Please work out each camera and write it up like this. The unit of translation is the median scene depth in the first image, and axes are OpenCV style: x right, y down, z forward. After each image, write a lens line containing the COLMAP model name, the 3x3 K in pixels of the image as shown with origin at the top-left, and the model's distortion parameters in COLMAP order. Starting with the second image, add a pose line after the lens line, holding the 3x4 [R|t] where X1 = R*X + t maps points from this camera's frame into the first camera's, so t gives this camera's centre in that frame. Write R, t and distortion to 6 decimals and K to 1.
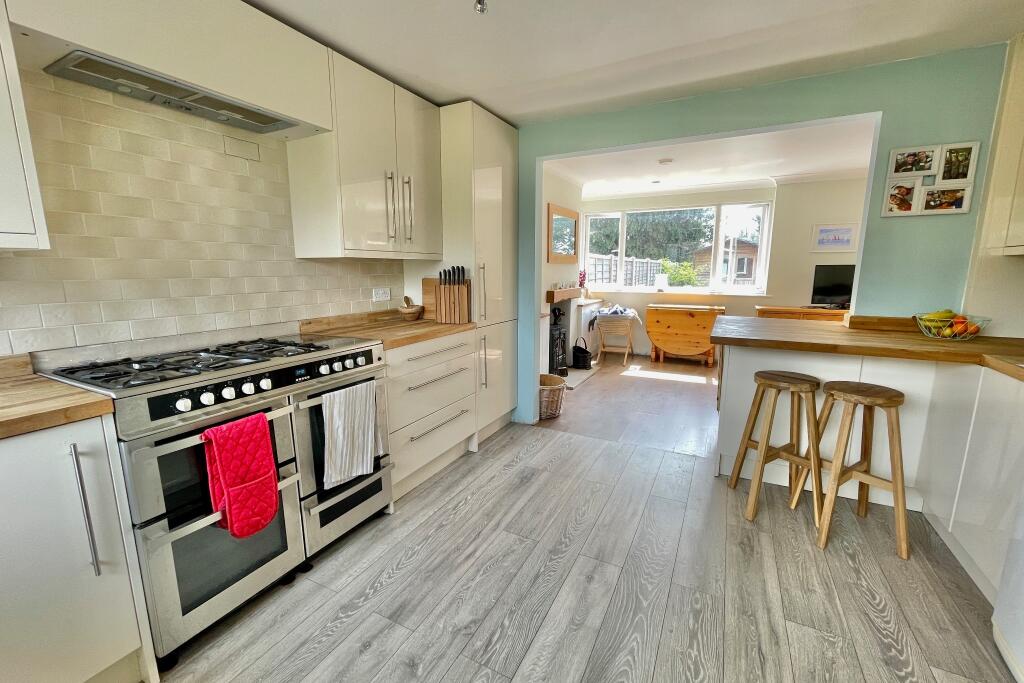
lens RADIAL K [[414.1, 0, 513.9], [0, 414.1, 340.4], [0, 0, 1]] dist [-0.000859, -0.000698]
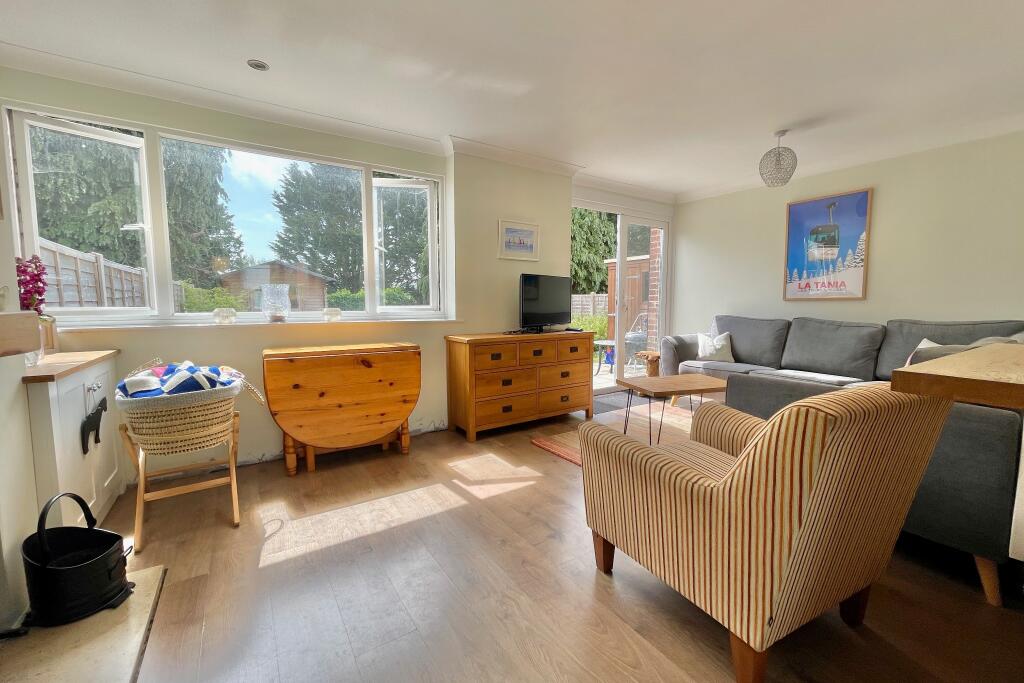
lens RADIAL K [[414.1, 0, 513.9], [0, 414.1, 340.4], [0, 0, 1]] dist [-0.000859, -0.000698]
pose [[0.493446, -0.079914, 0.866097, 0.192986], [0.149895, 0.988685, 0.005825, -0.154631], [-0.856763, 0.126949, 0.499841, 1.398386]]
